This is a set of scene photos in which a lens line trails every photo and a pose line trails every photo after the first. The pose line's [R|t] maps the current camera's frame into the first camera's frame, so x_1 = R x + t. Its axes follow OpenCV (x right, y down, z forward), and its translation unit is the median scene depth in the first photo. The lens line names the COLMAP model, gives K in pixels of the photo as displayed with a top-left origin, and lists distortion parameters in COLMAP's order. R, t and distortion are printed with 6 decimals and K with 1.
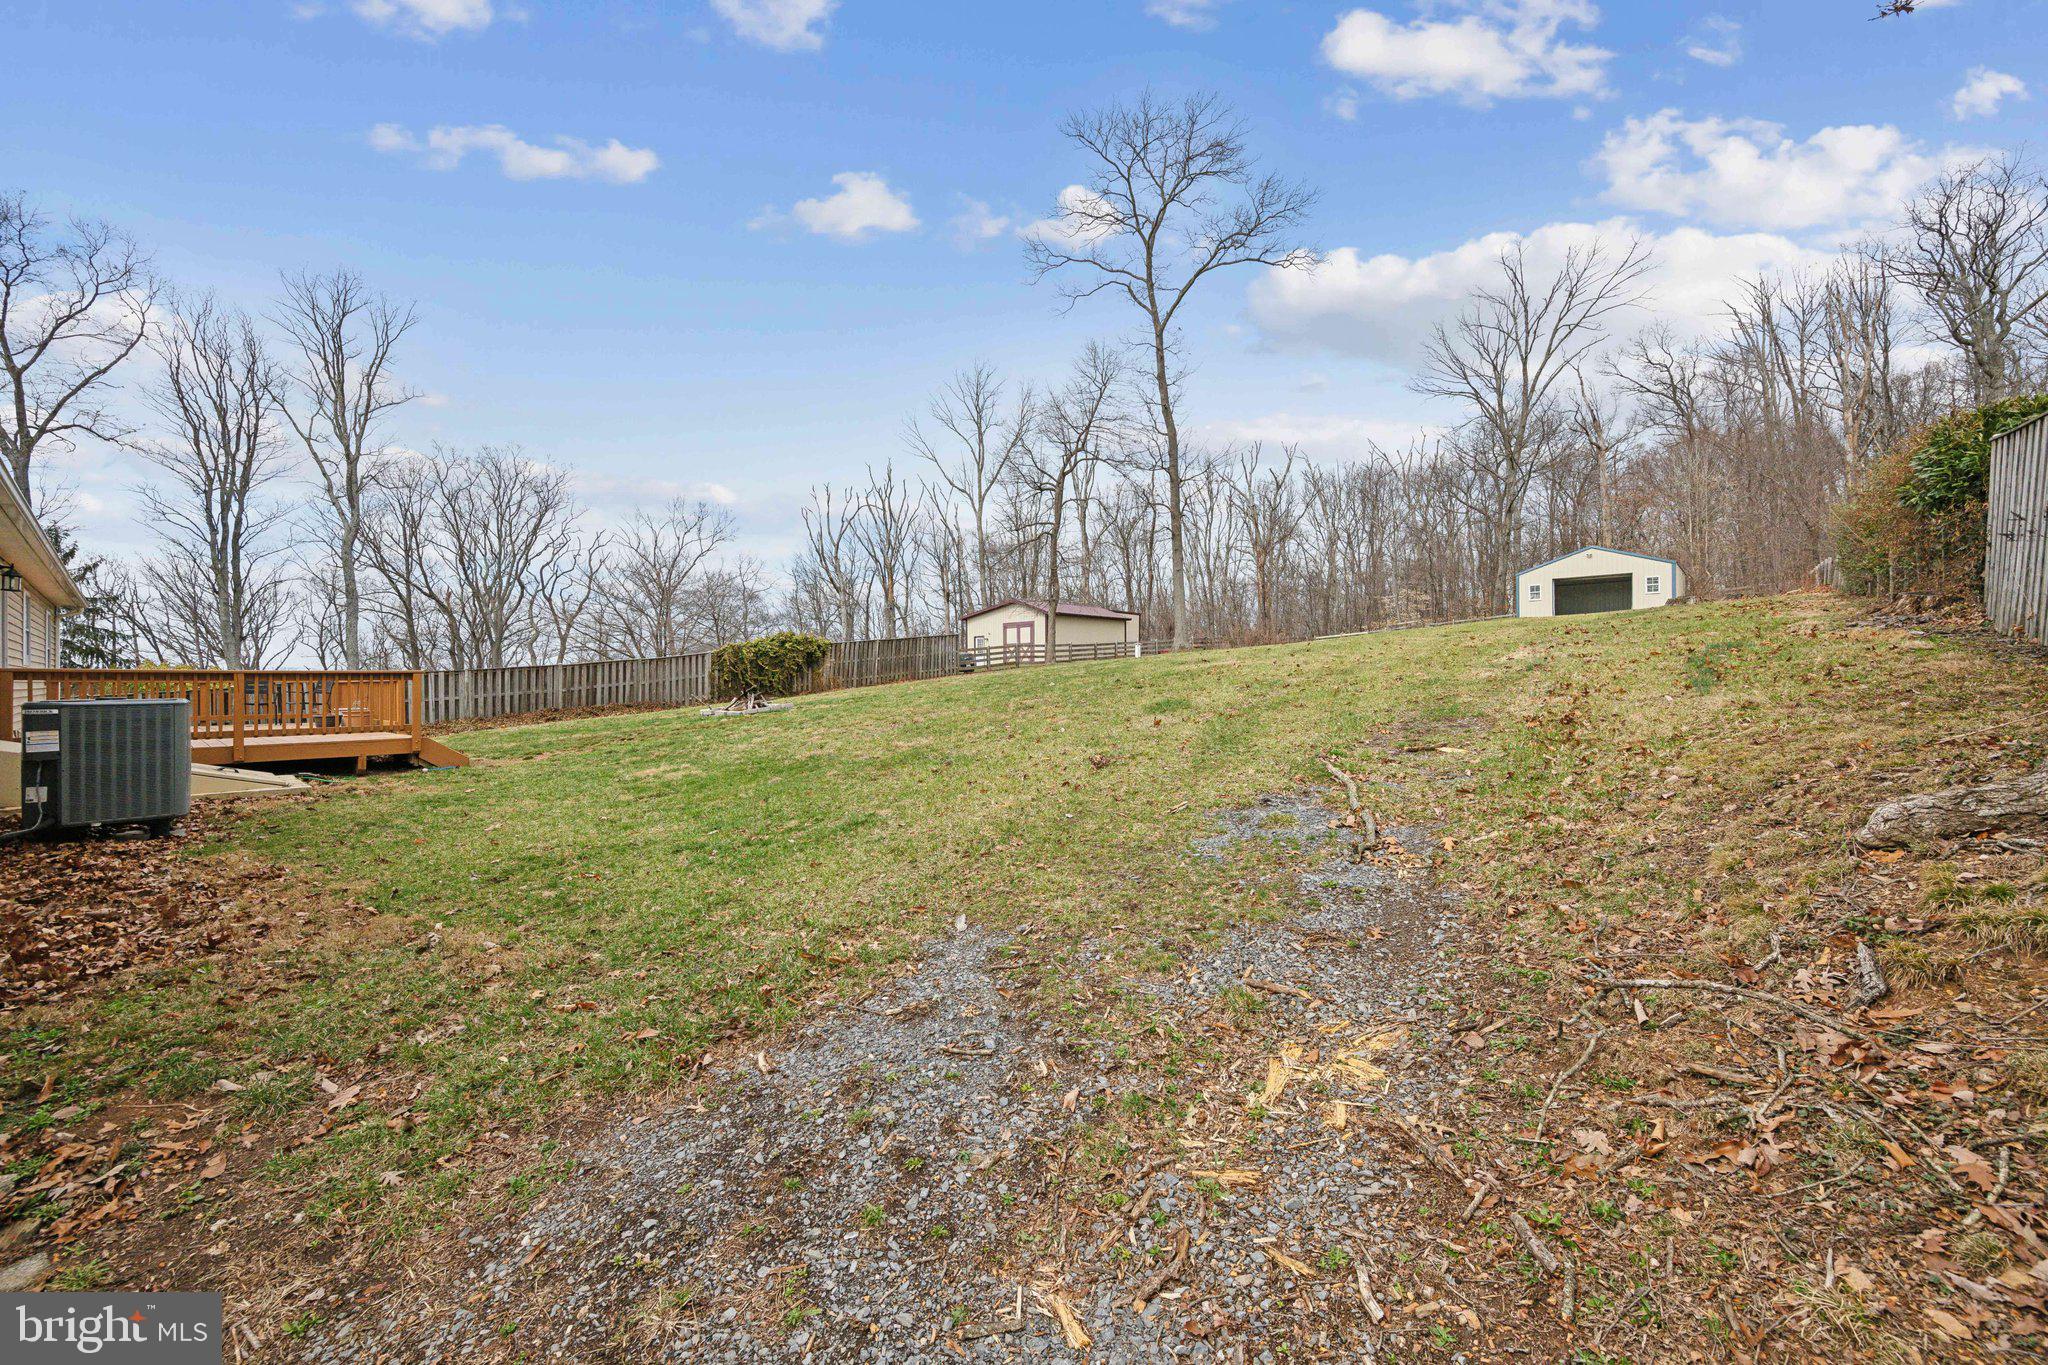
lens RADIAL K [[807.1, 0, 1028.7], [0, 807.1, 681.0], [0, 0, 1]] dist [-0.000904, 0.000337]
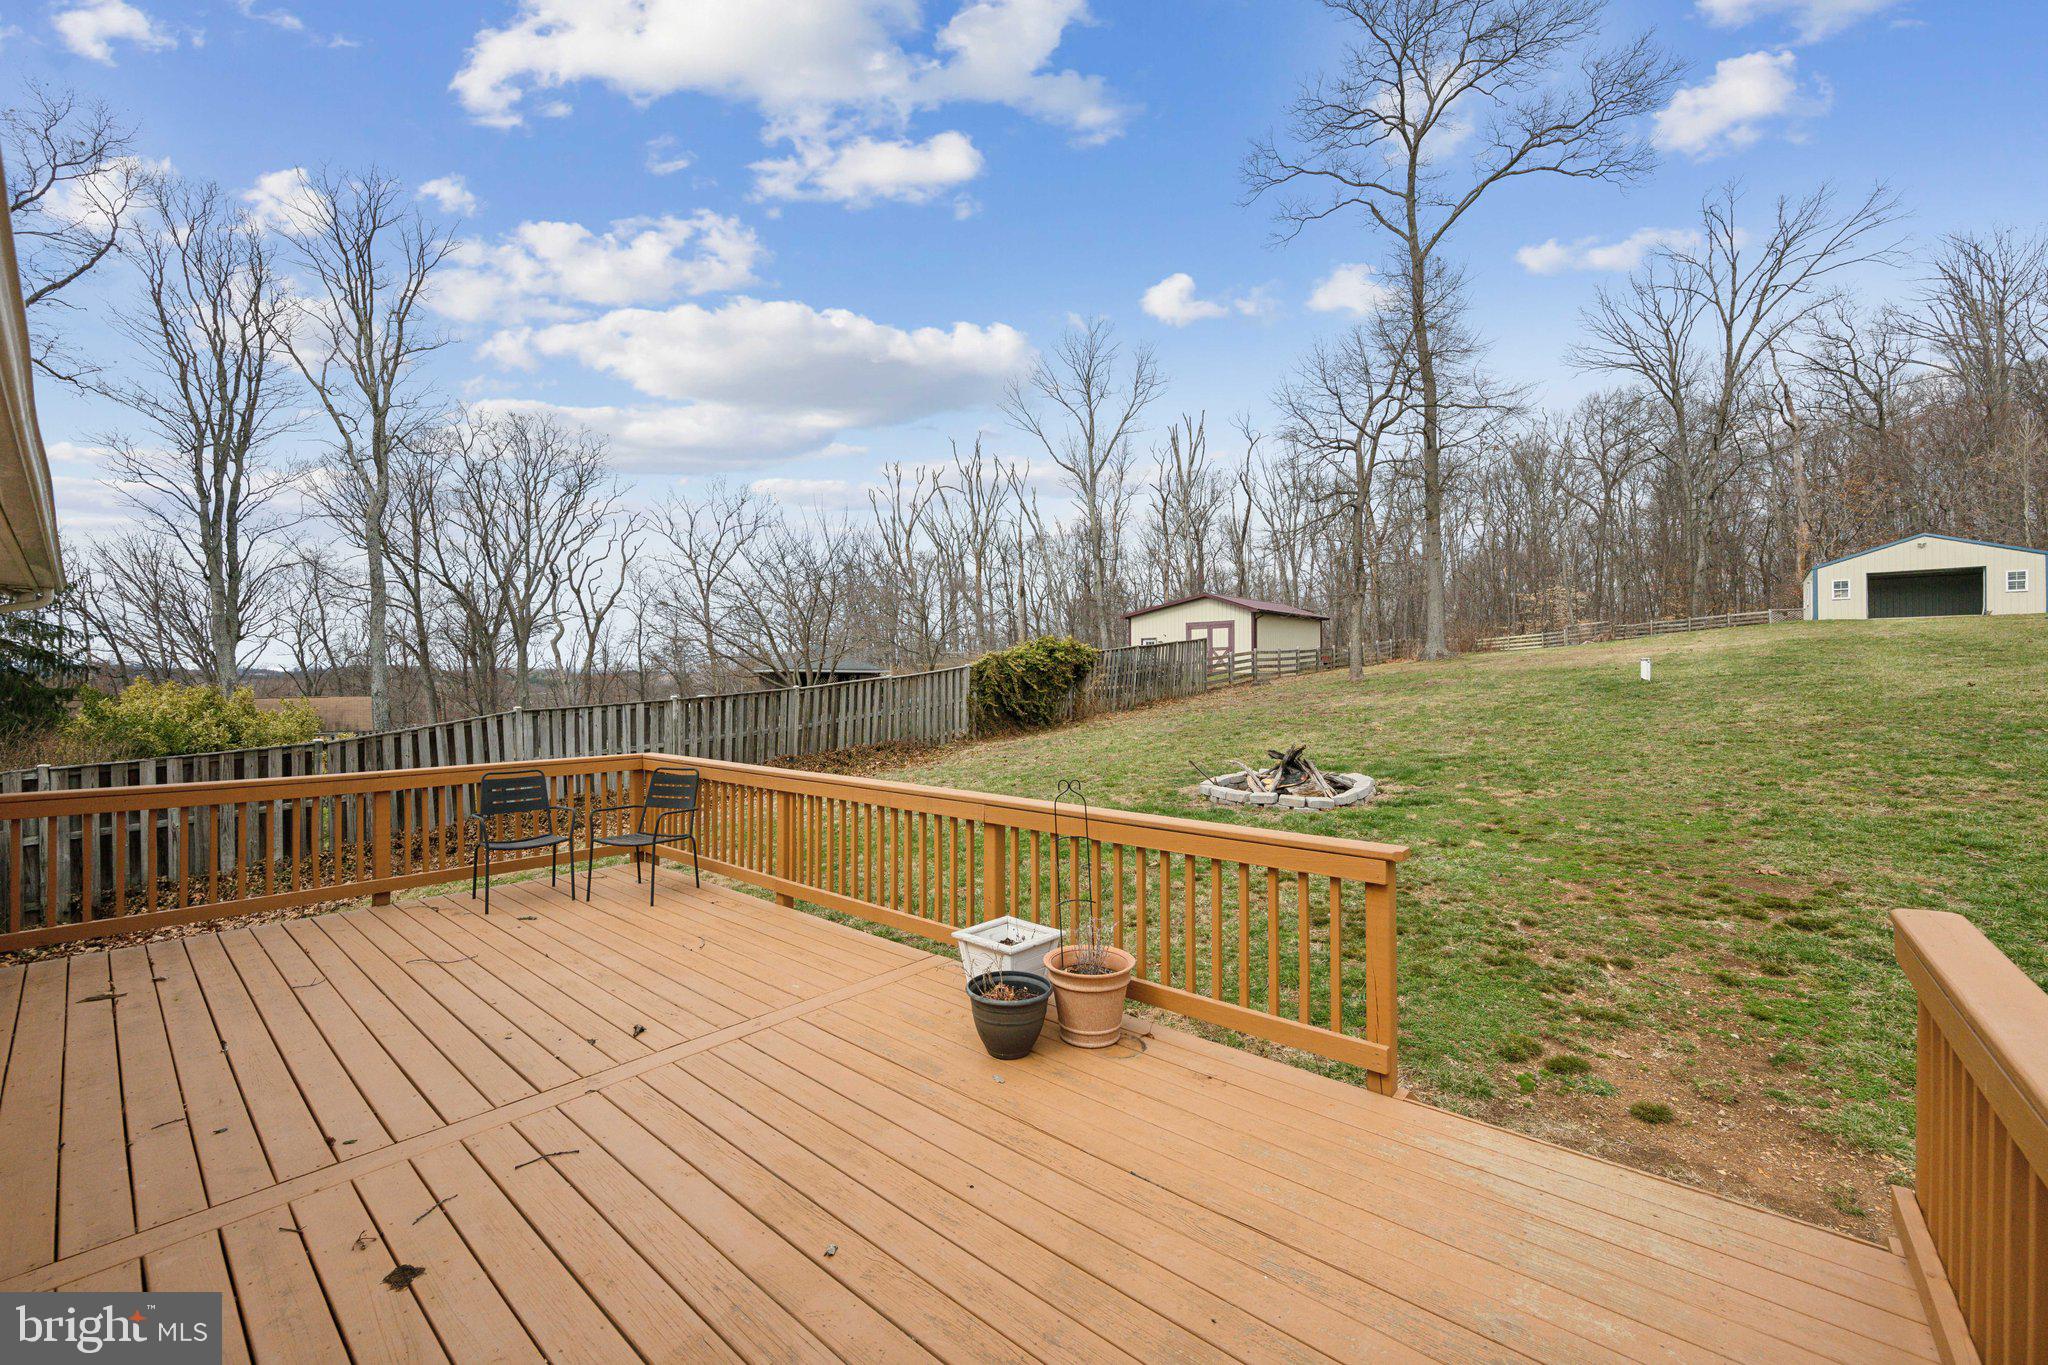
lens RADIAL K [[807.1, 0, 1019.8], [0, 807.1, 672.1], [0, 0, 1]] dist [-0.000904, 0.000337]
pose [[0.999677, 0.003724, 0.025135, -0.238992], [-0.003524, 0.999962, -0.008009, -0.016020], [-0.025164, 0.007918, 0.999652, 0.201400]]
